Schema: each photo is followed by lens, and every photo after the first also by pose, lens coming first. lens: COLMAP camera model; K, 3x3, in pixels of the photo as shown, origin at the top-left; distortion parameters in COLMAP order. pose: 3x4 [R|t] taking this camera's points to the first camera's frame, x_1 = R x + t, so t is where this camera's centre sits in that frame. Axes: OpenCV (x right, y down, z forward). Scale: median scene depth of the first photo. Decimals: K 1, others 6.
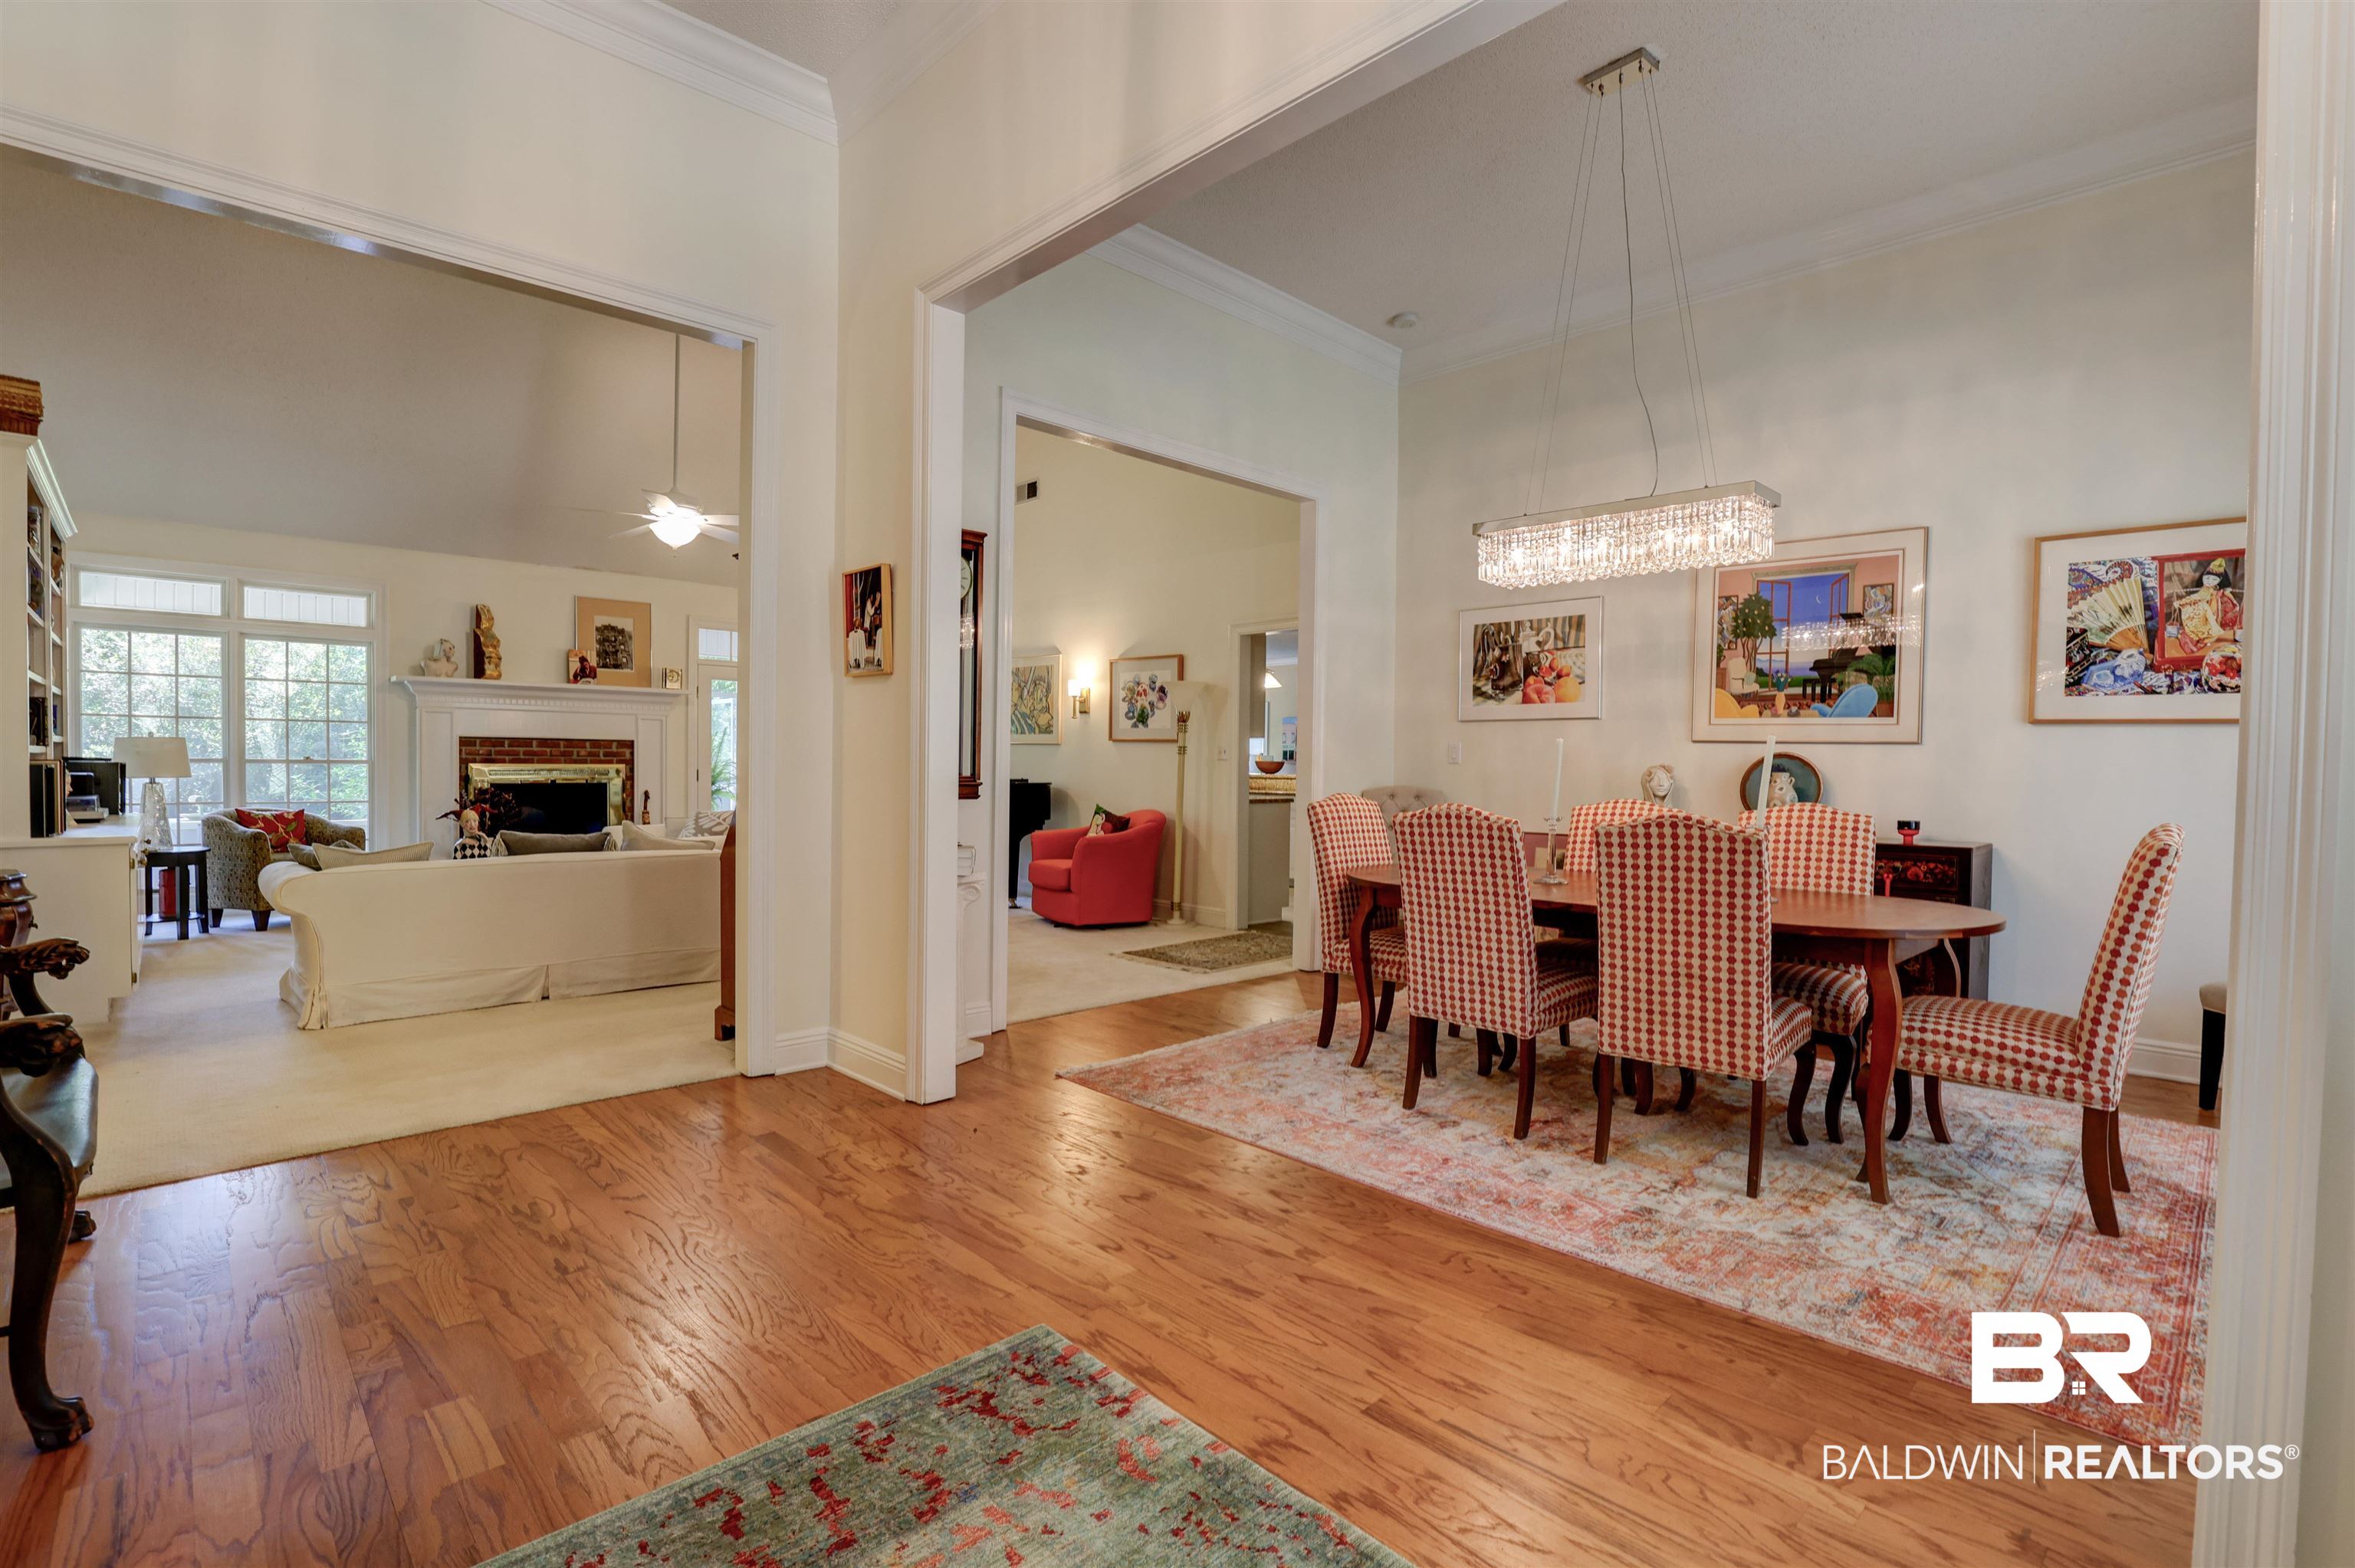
lens RADIAL K [[1086.5, 0, 1185.0], [0, 1086.5, 780.6], [0, 0, 1]] dist [-0.030199, 0.003691]
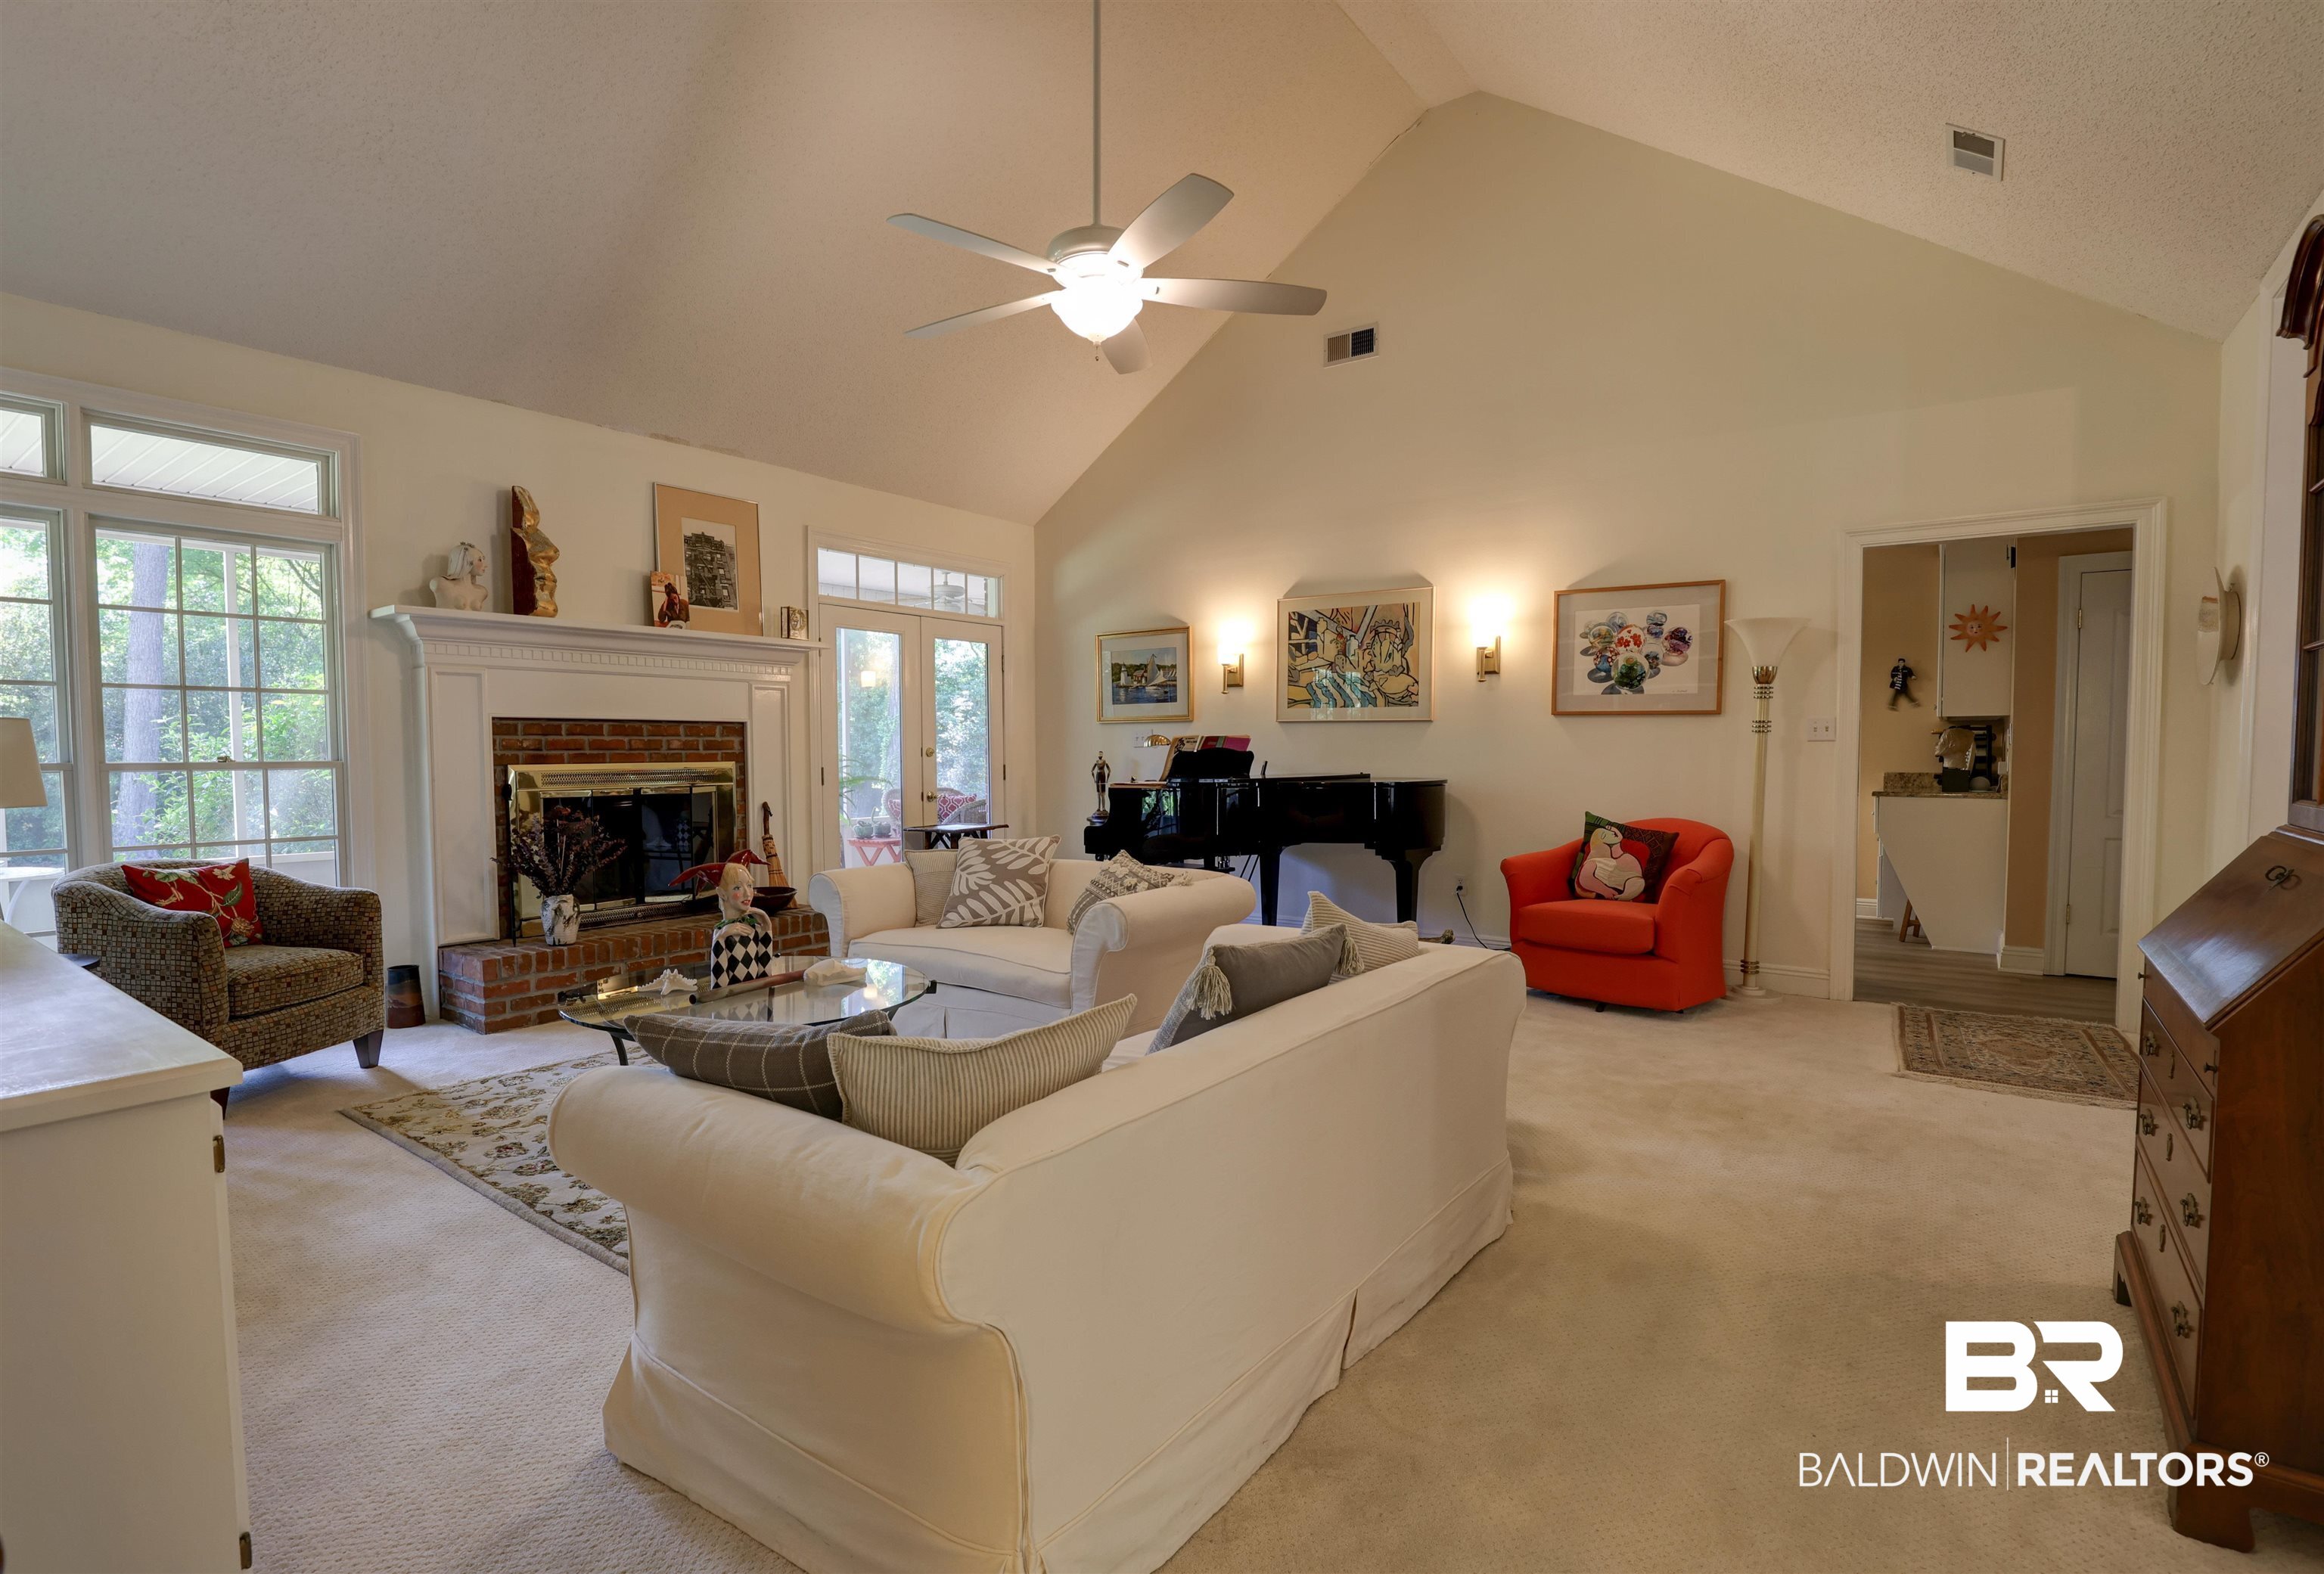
lens RADIAL K [[1142.9, 0, 1150.3], [0, 1142.9, 791.5], [0, 0, 1]] dist [-0.013611, -0.000124]
pose [[0.989307, -0.019451, 0.144543, -0.413836], [0.016002, 0.999560, 0.024979, -0.011105], [-0.144966, -0.022399, 0.989183, 0.346095]]
